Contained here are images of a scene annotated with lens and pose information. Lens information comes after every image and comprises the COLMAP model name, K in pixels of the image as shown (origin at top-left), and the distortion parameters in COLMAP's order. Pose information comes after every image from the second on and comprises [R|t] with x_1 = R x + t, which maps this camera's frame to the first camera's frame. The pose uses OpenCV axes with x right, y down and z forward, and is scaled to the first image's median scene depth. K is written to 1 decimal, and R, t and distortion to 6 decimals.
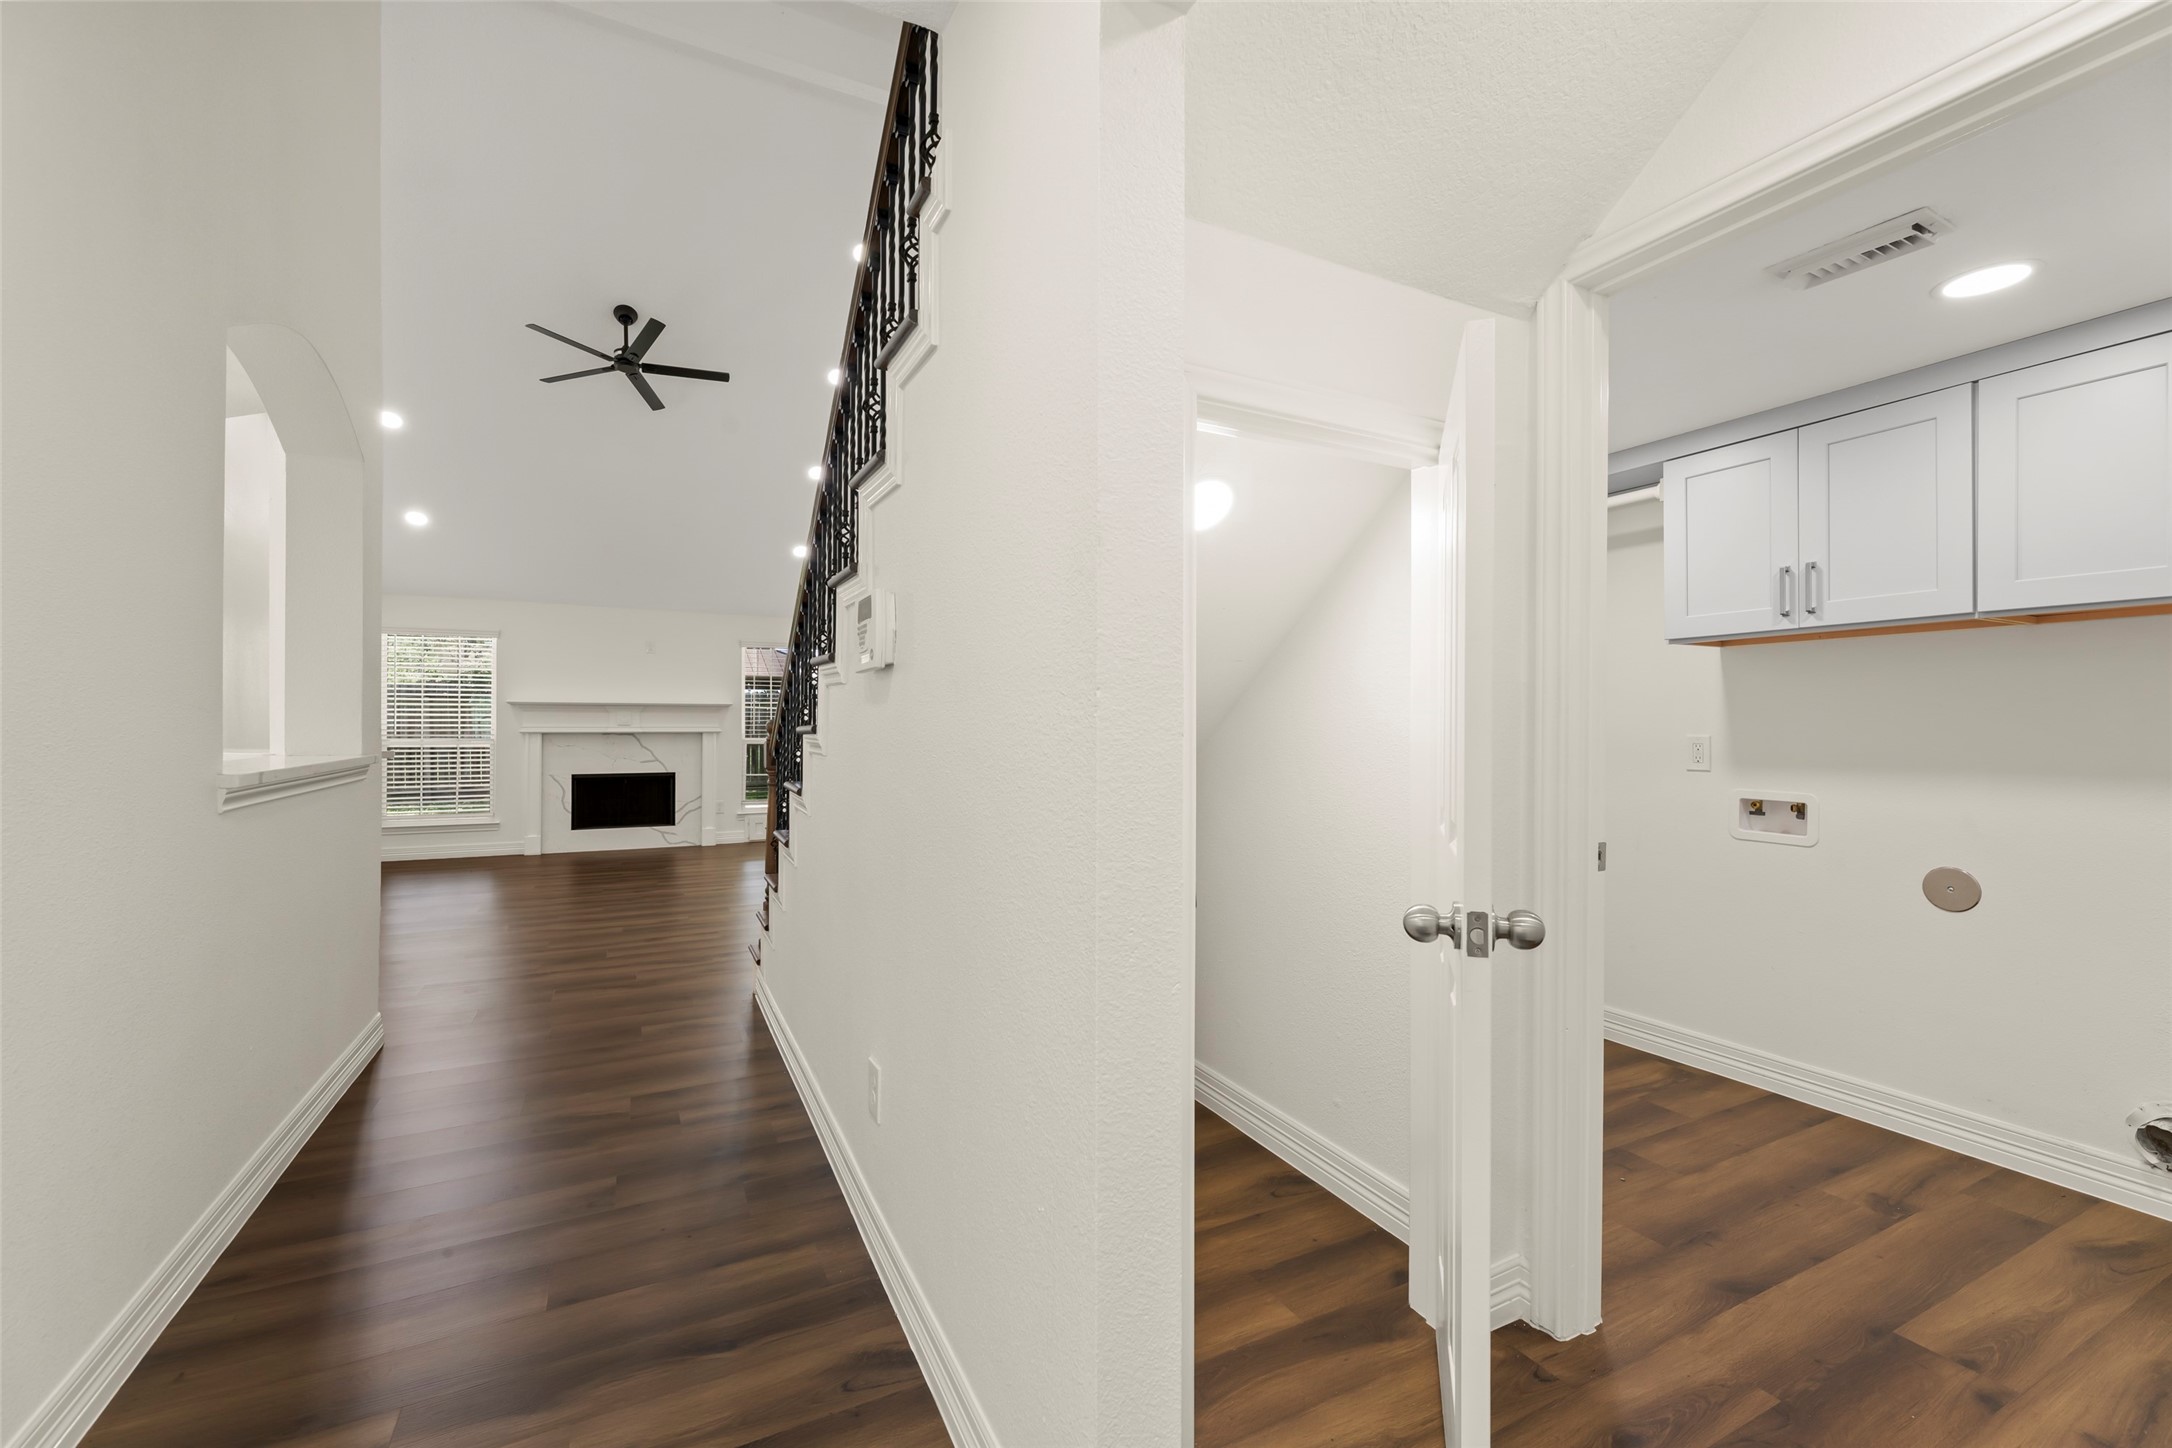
lens RADIAL K [[883.4, 0, 1080.7], [0, 883.4, 728.8], [0, 0, 1]] dist [0.000657, -0.000058]
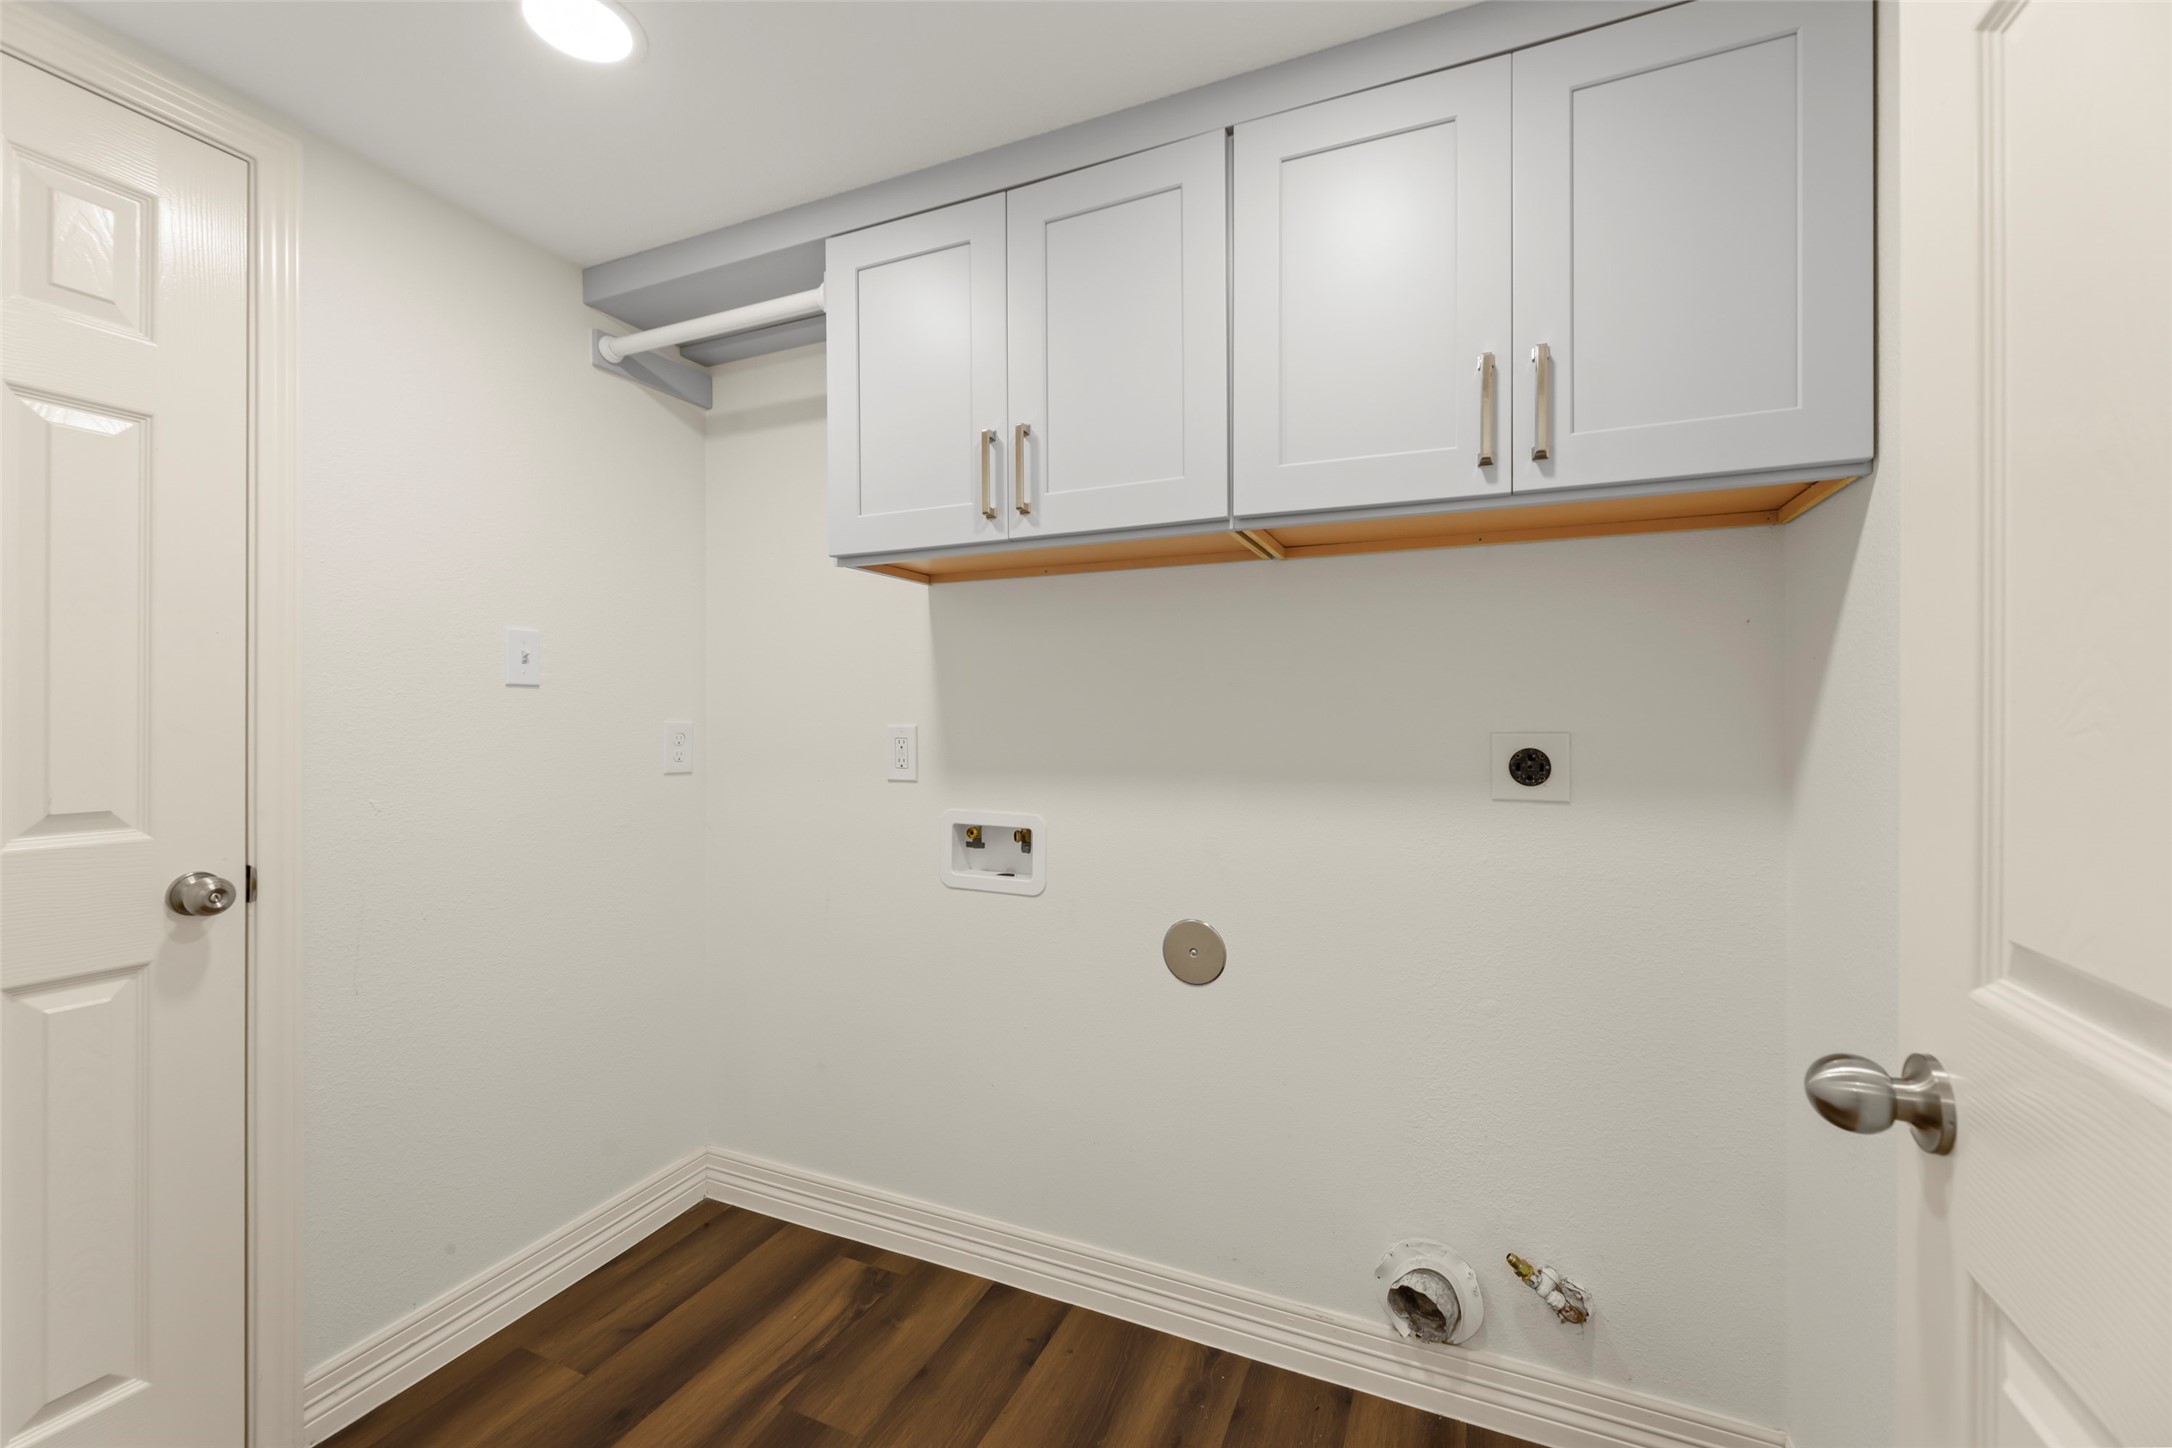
lens RADIAL K [[872.7, 0, 1083.7], [0, 872.7, 718.8], [0, 0, 1]] dist [0.000441, -0.000178]
pose [[0.772718, -0.004305, 0.634735, 0.484223], [0.002712, 0.999990, 0.003480, 0.001288], [-0.634744, -0.000967, 0.772722, 0.523720]]
